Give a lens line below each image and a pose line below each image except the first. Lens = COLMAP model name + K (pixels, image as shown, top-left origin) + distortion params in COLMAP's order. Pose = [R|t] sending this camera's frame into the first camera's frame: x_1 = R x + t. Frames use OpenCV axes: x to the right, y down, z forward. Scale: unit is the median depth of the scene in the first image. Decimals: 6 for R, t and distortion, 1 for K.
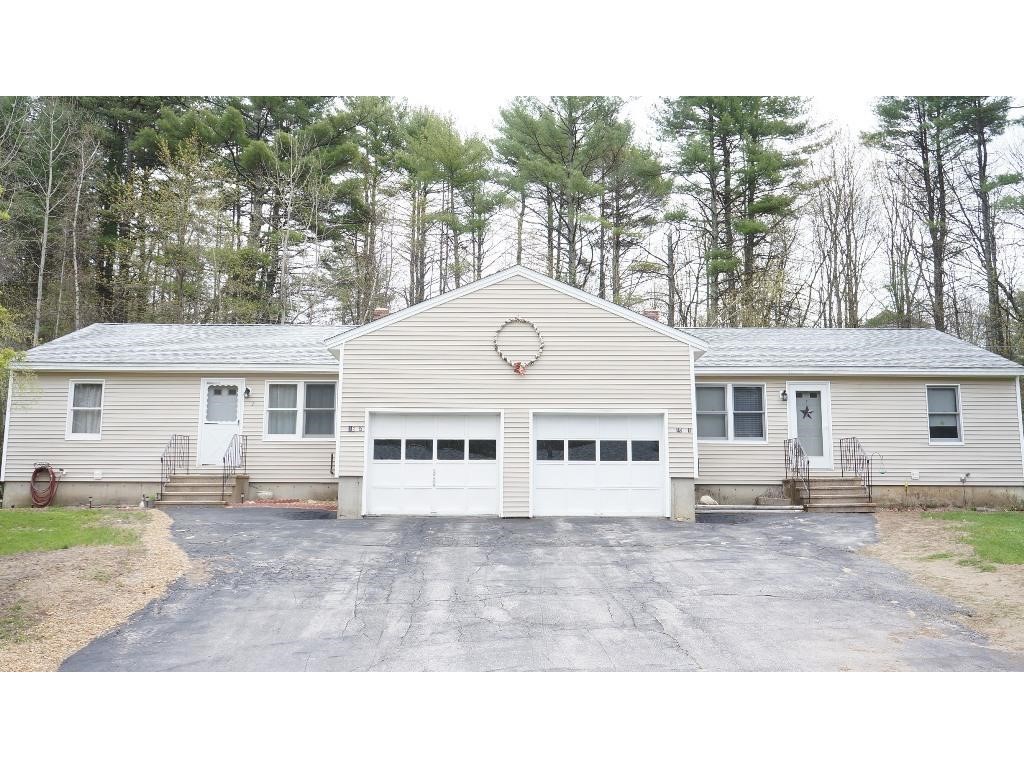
lens RADIAL K [[928.2, 0, 518.8], [0, 928.2, 386.0], [0, 0, 1]] dist [-0.002682, 0.000000]
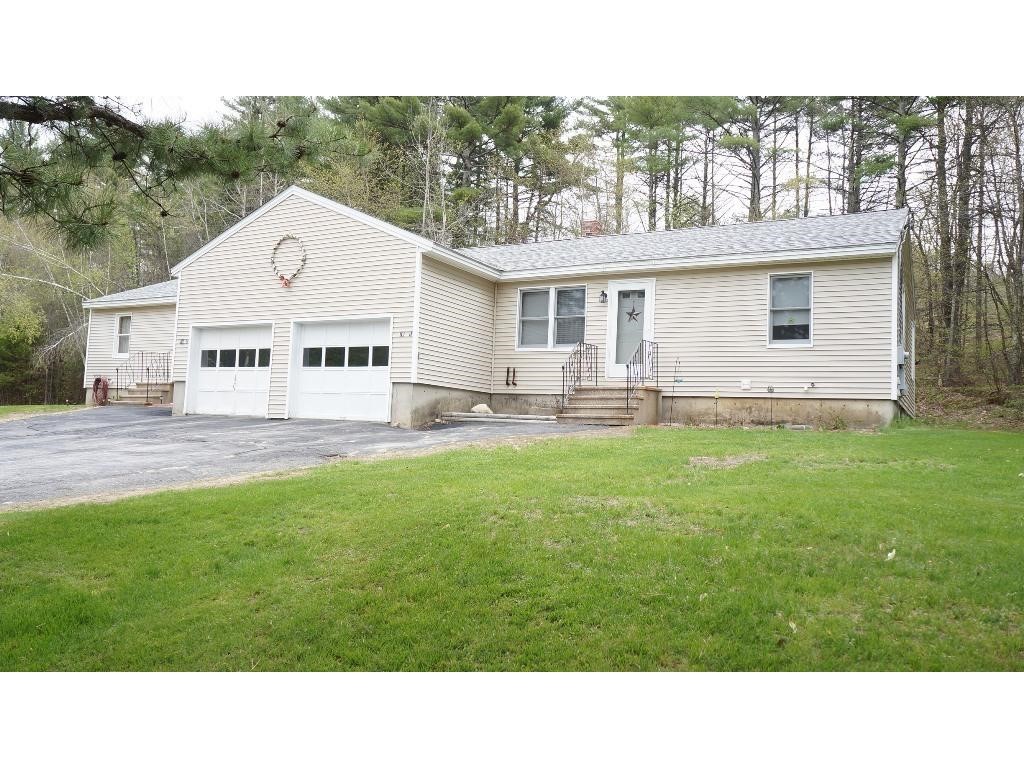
lens RADIAL K [[789.3, 0, 510.0], [0, 789.3, 381.4], [0, 0, 1]] dist [-0.051394, 0.016380]
pose [[0.865898, -0.000310, -0.500221, 0.602647], [0.031567, 0.998041, 0.054025, 0.049265], [0.499224, -0.062570, 0.864211, 0.299202]]
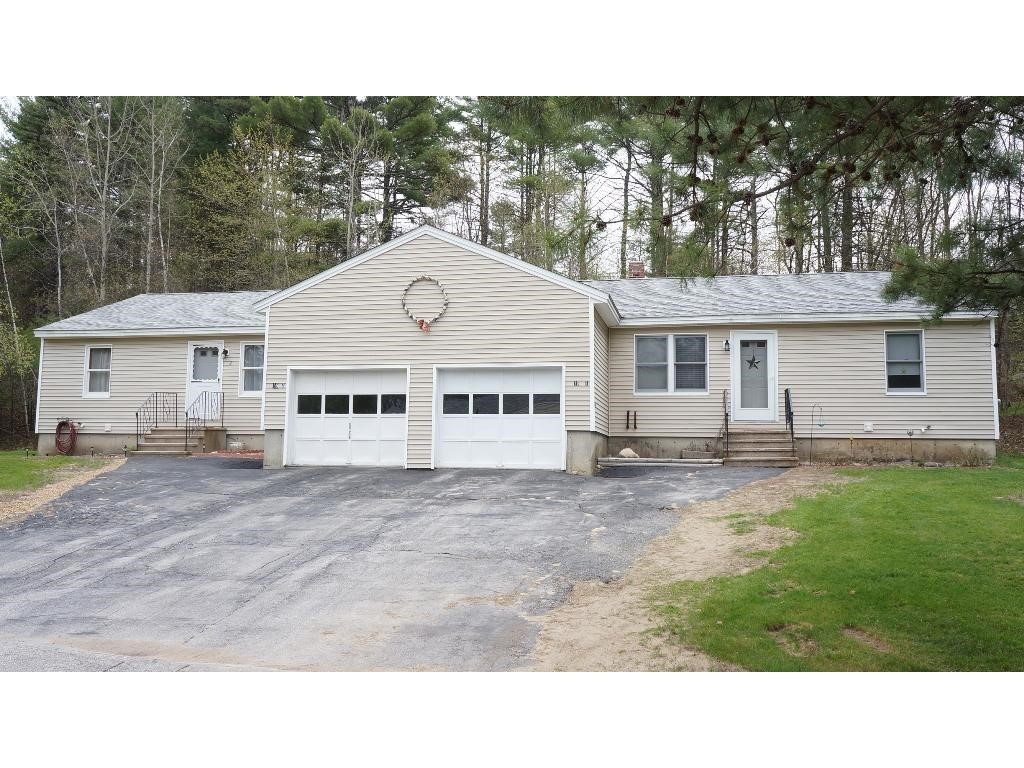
lens RADIAL K [[895.8, 0, 506.7], [0, 895.8, 377.5], [0, 0, 1]] dist [-0.031325, 0.007771]
pose [[0.973858, -0.013628, -0.226750, 0.279735], [0.022646, 0.999051, 0.037217, 0.003672], [0.226028, -0.041379, 0.973242, 0.042618]]
